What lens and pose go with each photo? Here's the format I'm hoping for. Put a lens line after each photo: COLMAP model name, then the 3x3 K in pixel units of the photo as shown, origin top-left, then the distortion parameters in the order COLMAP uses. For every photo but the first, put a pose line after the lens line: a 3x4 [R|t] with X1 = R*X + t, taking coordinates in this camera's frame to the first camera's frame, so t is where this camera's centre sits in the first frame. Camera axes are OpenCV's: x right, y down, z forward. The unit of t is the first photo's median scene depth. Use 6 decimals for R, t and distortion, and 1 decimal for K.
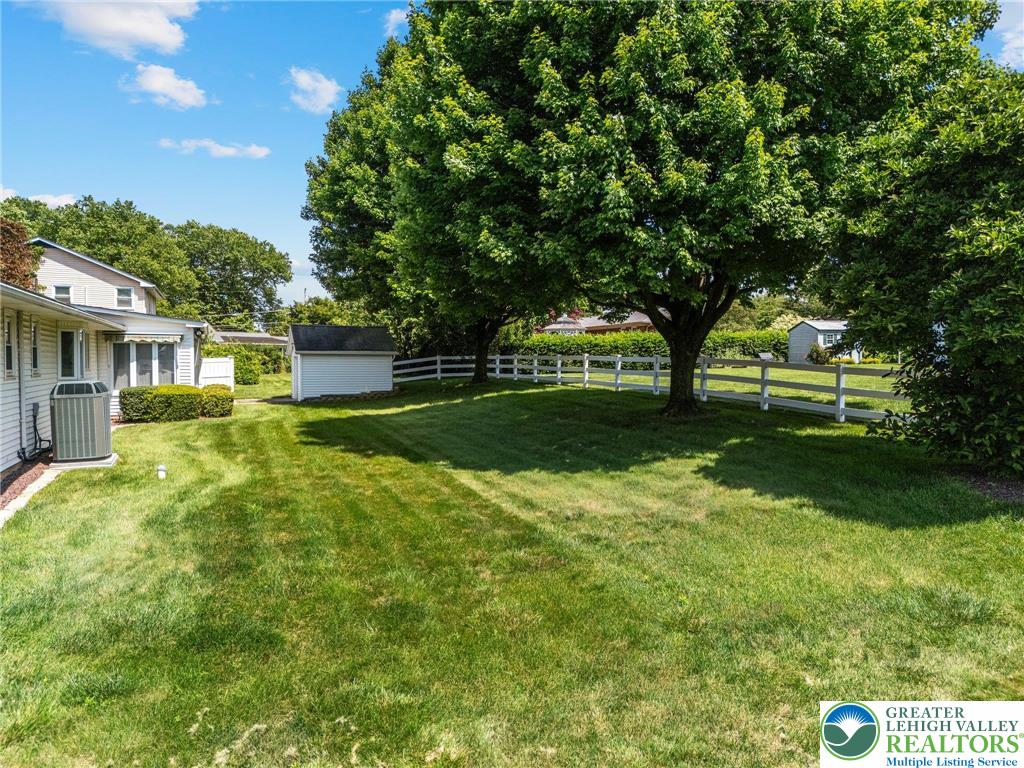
lens RADIAL K [[743.4, 0, 512.0], [0, 743.4, 384.0], [0, 0, 1]] dist [0.044549, -0.003901]
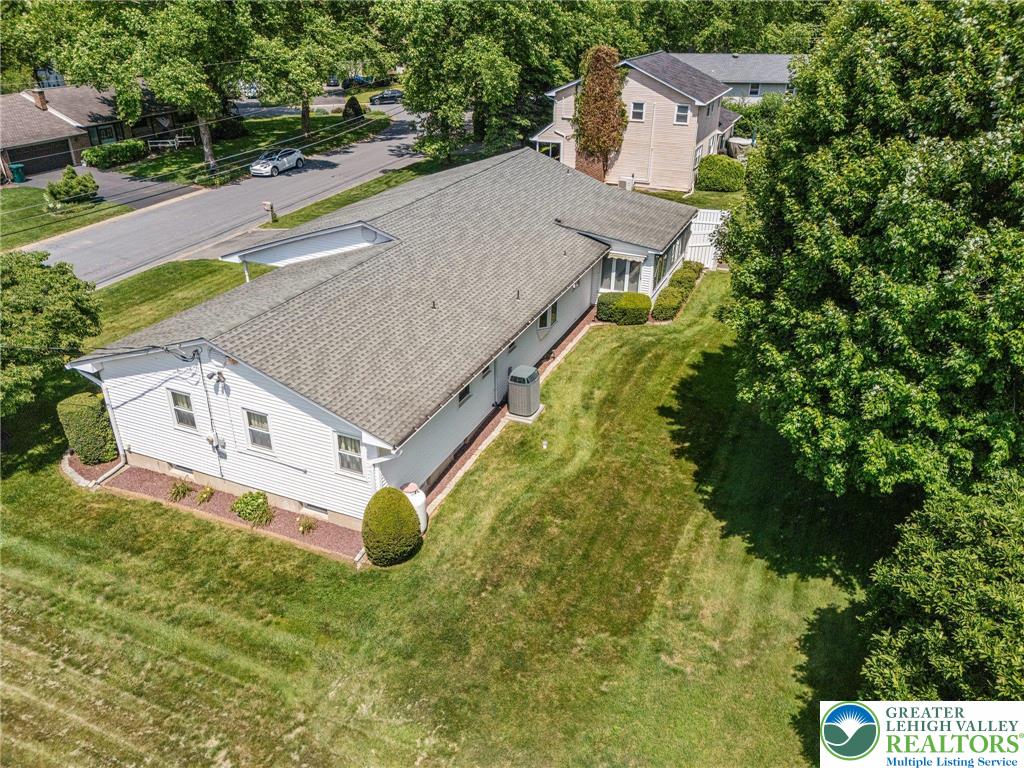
lens RADIAL K [[743.4, 0, 512.0], [0, 743.4, 384.0], [0, 0, 1]] dist [0.044549, -0.003901]
pose [[0.717030, 0.292167, -0.632855, 0.280618], [-0.027317, 0.918997, 0.393318, -0.368748], [0.696506, -0.264733, 0.666930, -0.086742]]
